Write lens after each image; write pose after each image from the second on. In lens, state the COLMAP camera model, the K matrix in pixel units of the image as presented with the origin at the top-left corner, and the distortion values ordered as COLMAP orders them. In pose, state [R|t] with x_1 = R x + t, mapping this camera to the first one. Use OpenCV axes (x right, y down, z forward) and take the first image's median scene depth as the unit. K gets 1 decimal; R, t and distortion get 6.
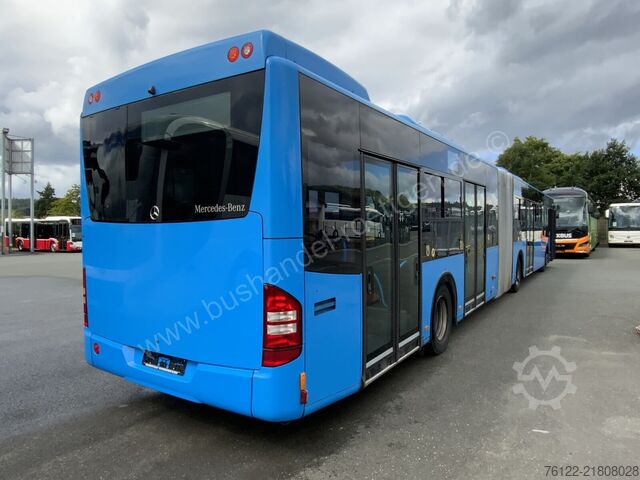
lens RADIAL K [[426.5, 0, 320.0], [0, 426.5, 240.0], [0, 0, 1]] dist [0.003263, 0.000975]
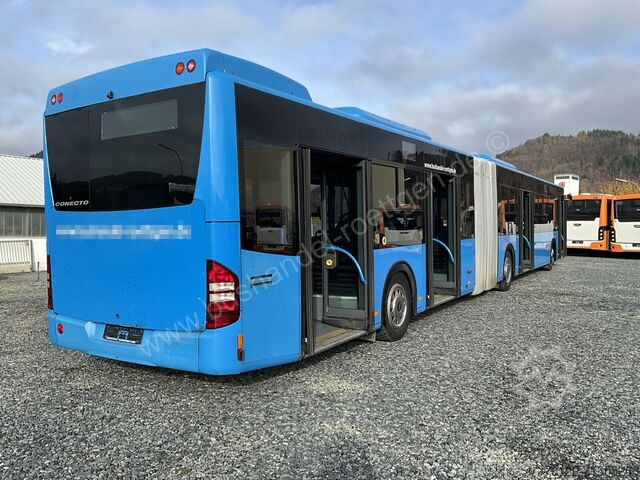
lens RADIAL K [[528.8, 0, 320.0], [0, 528.8, 240.0], [0, 0, 1]] dist [-0.005494, -0.003094]
pose [[0.999786, -0.010791, 0.017660, 0.149443], [0.010887, 0.999926, -0.005343, 0.054176], [-0.017601, 0.005534, 0.999830, -0.457249]]
